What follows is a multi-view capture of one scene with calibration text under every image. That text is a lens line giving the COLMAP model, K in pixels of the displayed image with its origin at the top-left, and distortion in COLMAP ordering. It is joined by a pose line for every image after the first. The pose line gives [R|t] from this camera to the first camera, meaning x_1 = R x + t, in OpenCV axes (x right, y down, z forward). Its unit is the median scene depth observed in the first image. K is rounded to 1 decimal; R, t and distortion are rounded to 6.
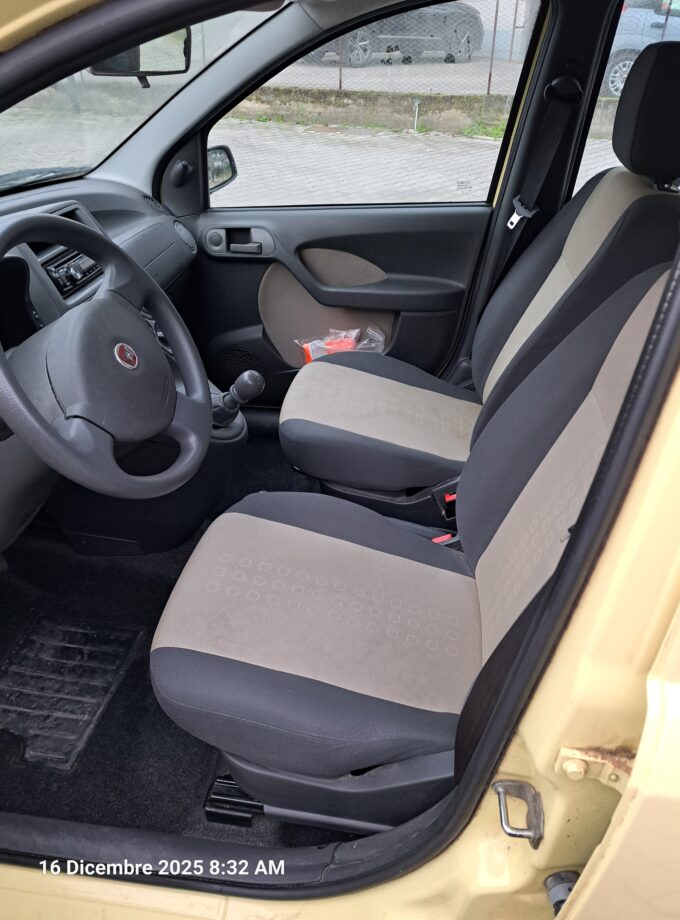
lens RADIAL K [[653.1, 0, 348.4], [0, 653.1, 457.5], [0, 0, 1]] dist [0.077302, -0.091348]
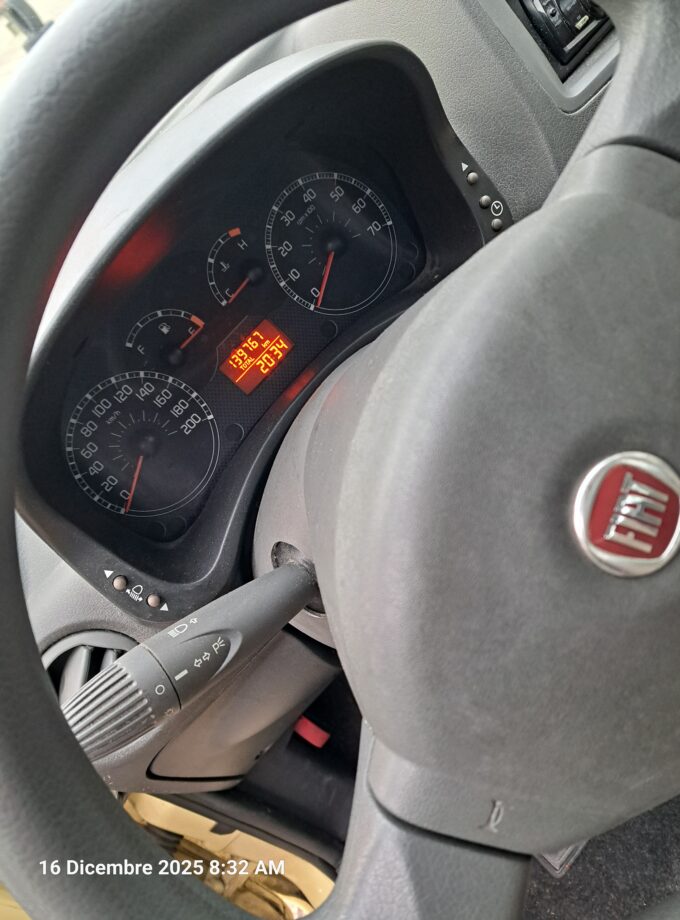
lens RADIAL K [[653.1, 0, 348.4], [0, 653.1, 457.5], [0, 0, 1]] dist [0.077302, -0.091348]
pose [[0.654974, 0.254333, -0.711565, -0.120773], [0.100235, 0.904094, 0.415412, -0.136412], [0.748974, -0.343408, 0.566665, 0.398128]]
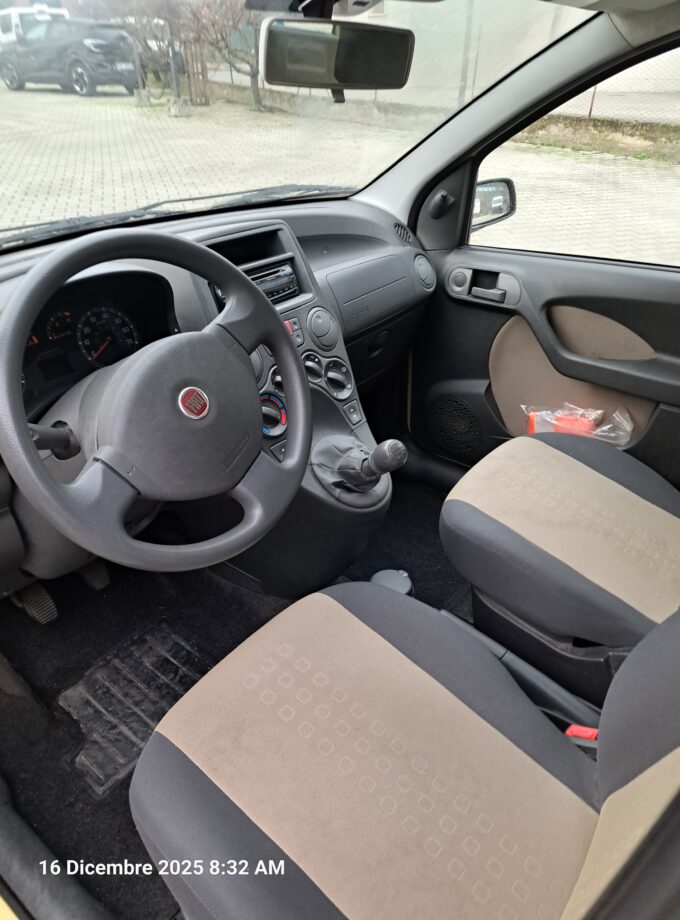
lens RADIAL K [[653.1, 0, 348.4], [0, 653.1, 457.5], [0, 0, 1]] dist [0.077302, -0.091348]
pose [[0.870736, 0.265472, -0.413936, 0.105528], [-0.280432, 0.959536, 0.025482, -0.080846], [0.403951, 0.093893, 0.909949, 0.151579]]
